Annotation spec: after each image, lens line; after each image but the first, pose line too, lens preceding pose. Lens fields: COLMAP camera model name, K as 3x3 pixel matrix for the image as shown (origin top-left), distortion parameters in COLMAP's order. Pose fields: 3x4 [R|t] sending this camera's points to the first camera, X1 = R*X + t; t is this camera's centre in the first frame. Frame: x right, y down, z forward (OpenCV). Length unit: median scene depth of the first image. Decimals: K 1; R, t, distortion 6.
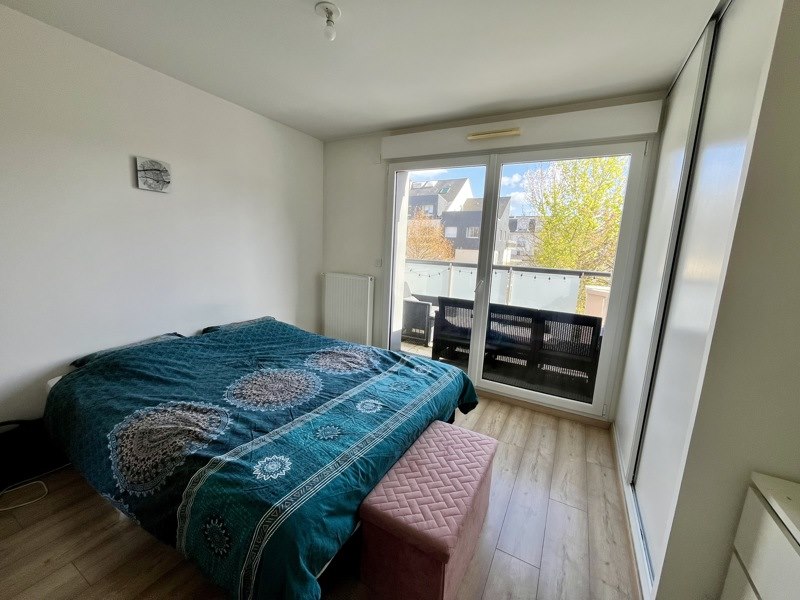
lens RADIAL K [[325.2, 0, 400.8], [0, 325.2, 302.2], [0, 0, 1]] dist [-0.007828, 0.000251]
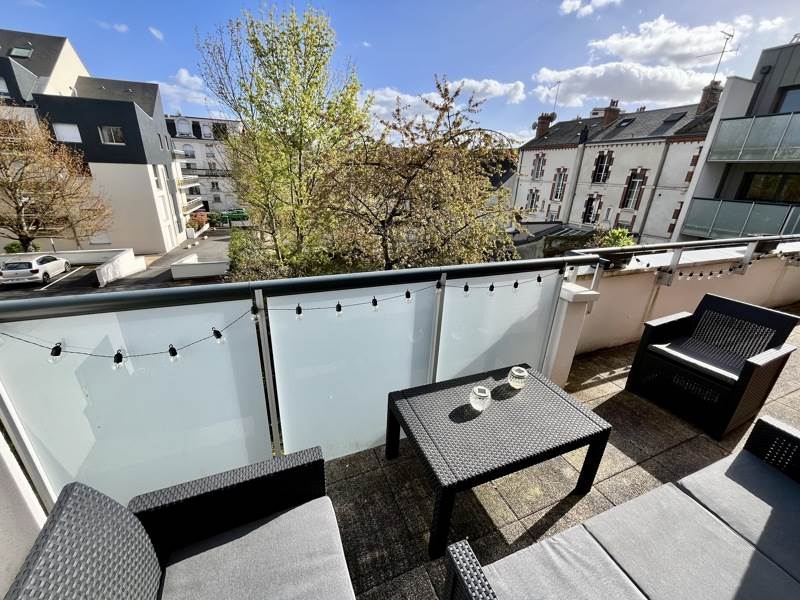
lens RADIAL K [[325.2, 0, 400.4], [0, 325.2, 298.6], [0, 0, 1]] dist [-0.007828, 0.000251]
pose [[0.614159, -0.304371, 0.728125, 0.003553], [0.118476, 0.947736, 0.296241, -0.025392], [-0.780238, -0.095674, 0.618122, 0.104328]]
